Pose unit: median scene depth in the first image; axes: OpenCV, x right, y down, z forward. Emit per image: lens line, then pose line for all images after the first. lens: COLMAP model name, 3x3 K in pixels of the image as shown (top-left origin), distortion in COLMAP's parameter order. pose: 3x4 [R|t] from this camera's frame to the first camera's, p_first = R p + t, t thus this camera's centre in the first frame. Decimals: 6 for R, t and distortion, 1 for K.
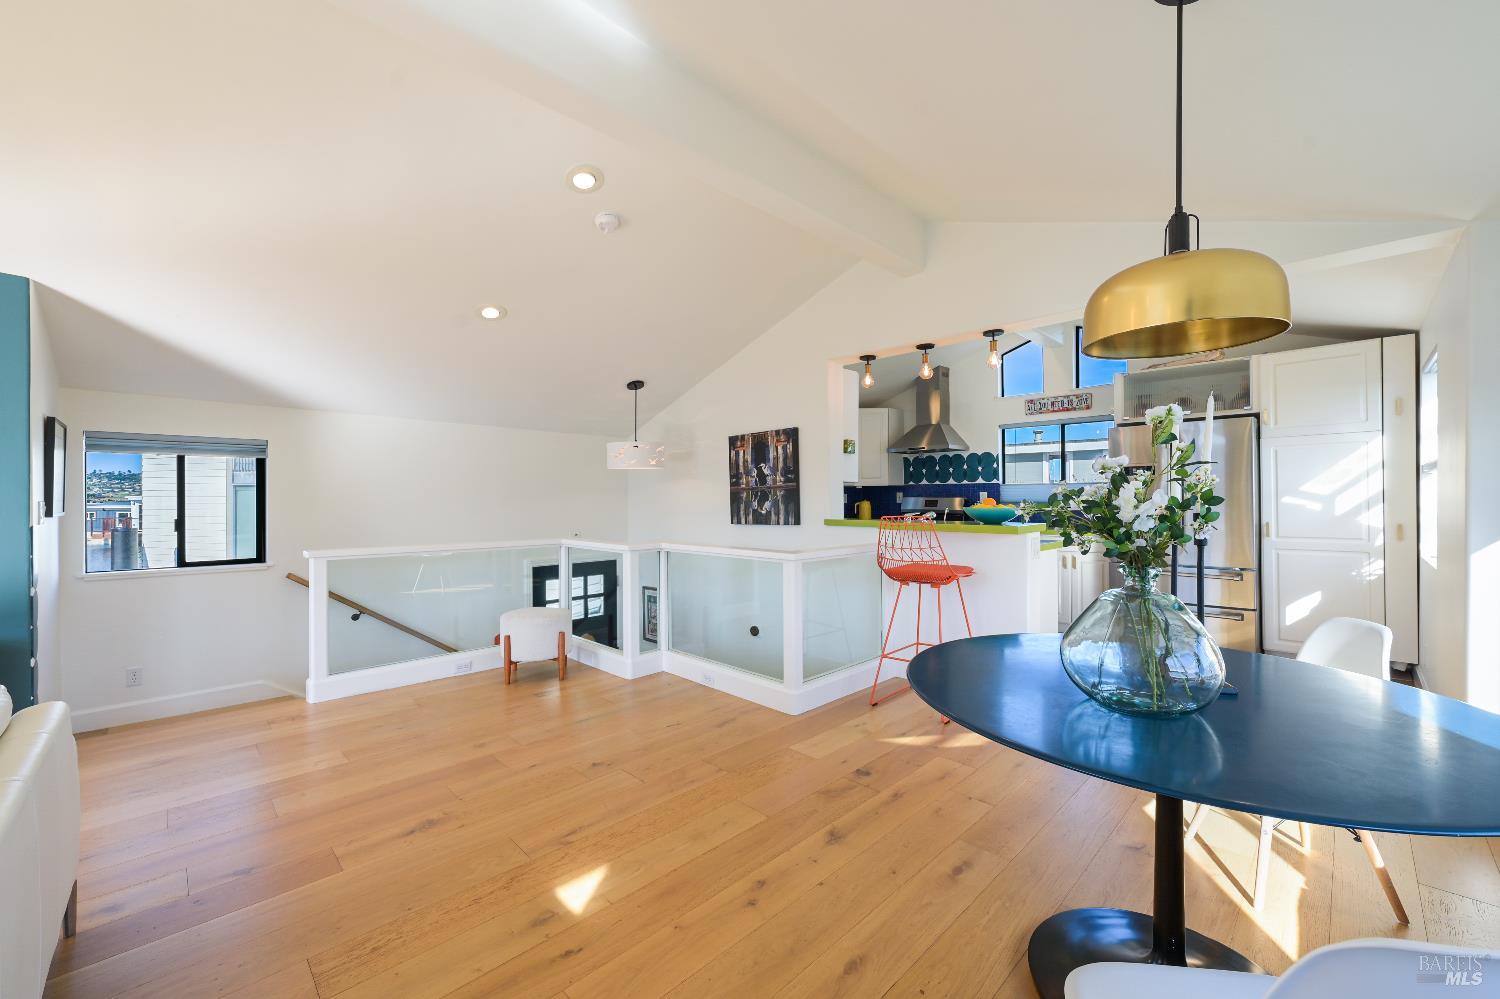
lens RADIAL K [[602.7, 0, 753.1], [0, 602.7, 498.0], [0, 0, 1]] dist [0.000041, 0.001364]
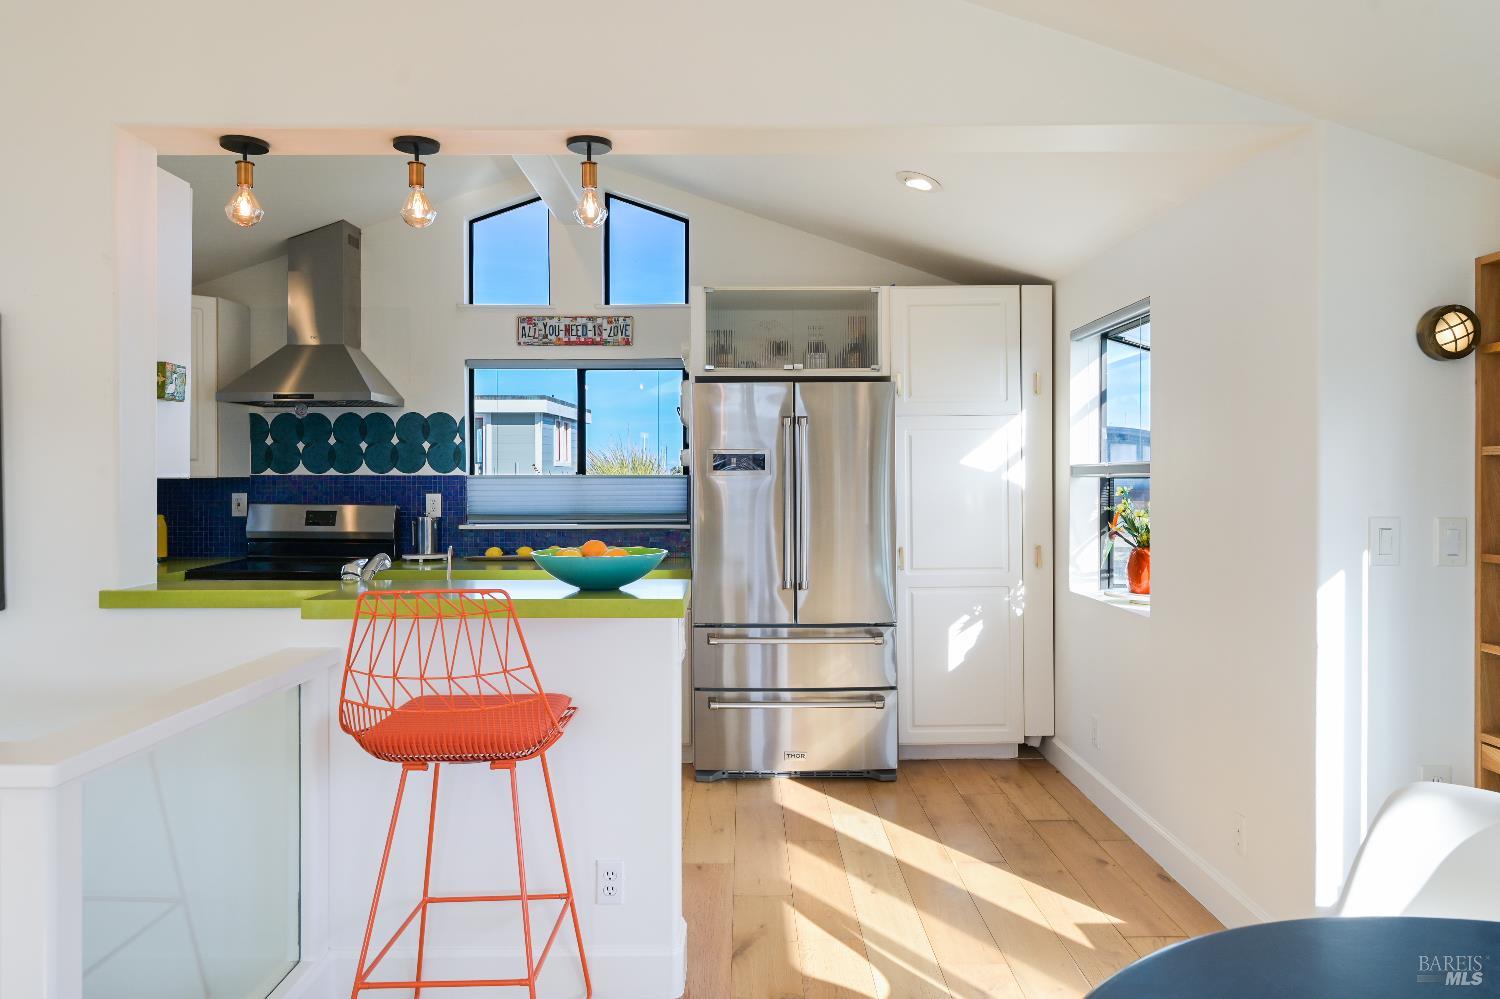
lens RADIAL K [[1000.8, 0, 754.7], [0, 1000.8, 488.2], [0, 0, 1]] dist [-0.007568, -0.001001]
pose [[0.697373, -0.002342, 0.716705, -0.026219], [-0.000124, 0.999994, 0.003389, -0.021230], [-0.716709, -0.002453, 0.697369, 0.304594]]
